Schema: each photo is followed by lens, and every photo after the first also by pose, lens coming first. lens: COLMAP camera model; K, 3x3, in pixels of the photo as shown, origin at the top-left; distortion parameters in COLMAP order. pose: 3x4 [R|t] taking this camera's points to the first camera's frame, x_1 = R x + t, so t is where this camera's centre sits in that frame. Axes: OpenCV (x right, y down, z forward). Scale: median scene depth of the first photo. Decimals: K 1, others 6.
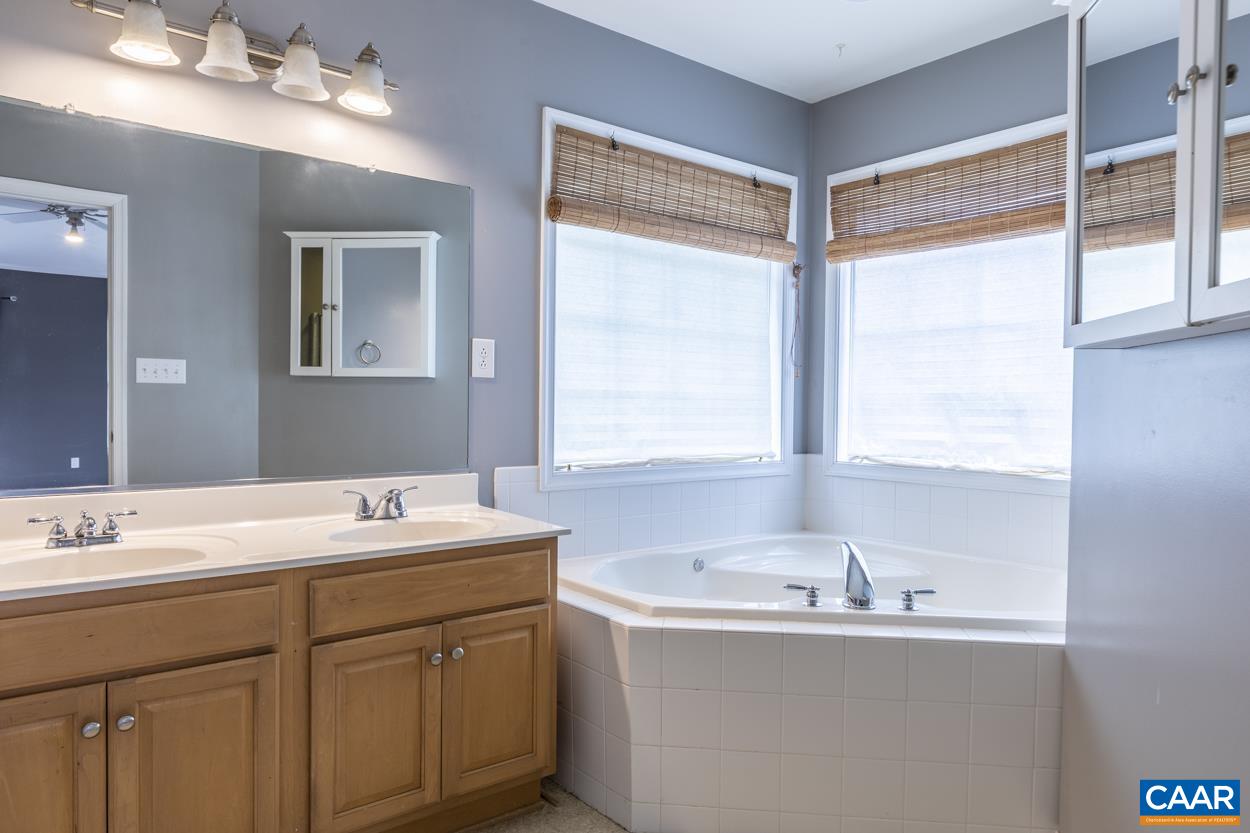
lens RADIAL K [[791.3, 0, 624.2], [0, 791.3, 416.1], [0, 0, 1]] dist [-0.003679, -0.001347]
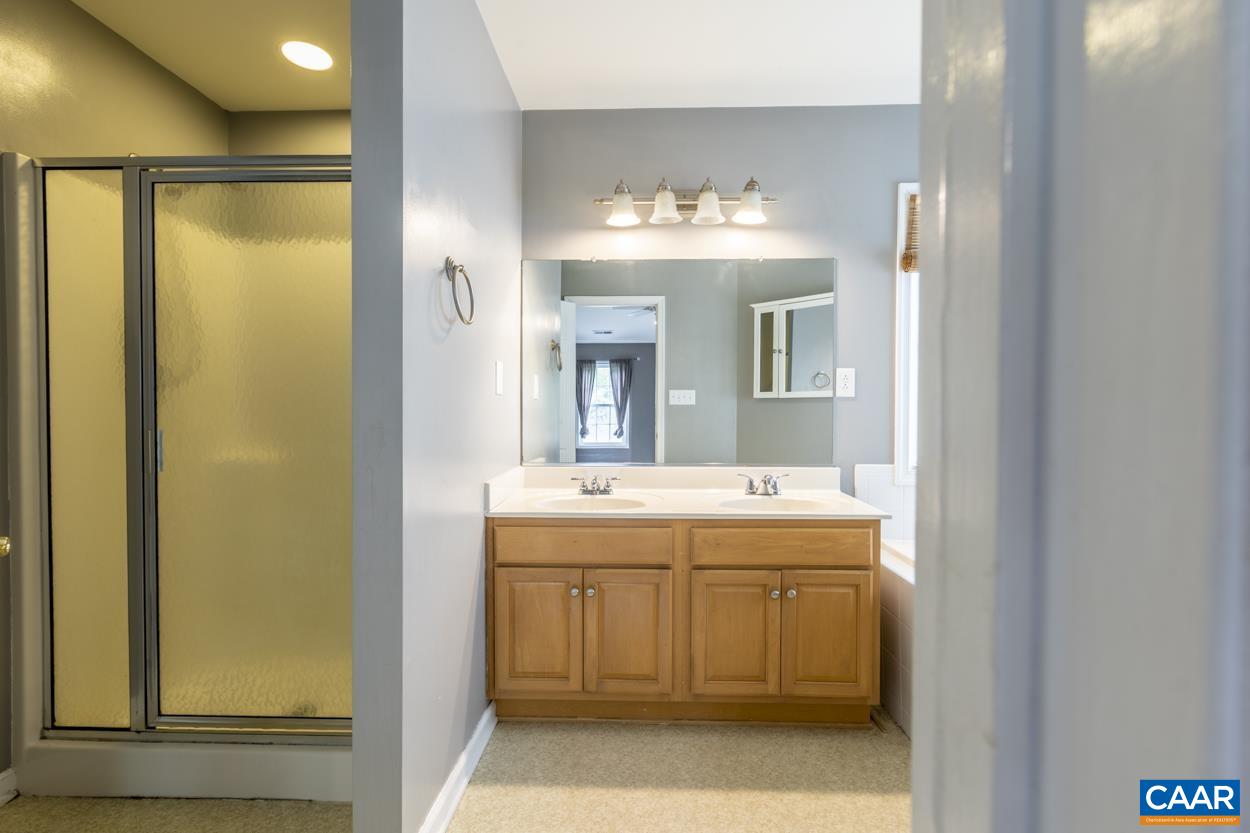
lens RADIAL K [[557.4, 0, 626.8], [0, 557.4, 419.0], [0, 0, 1]] dist [0.000732, -0.000115]
pose [[0.767560, -0.001547, -0.640976, 0.190317], [-0.005006, 0.999952, -0.008408, -0.001725], [0.640958, 0.009662, 0.767515, 0.043534]]
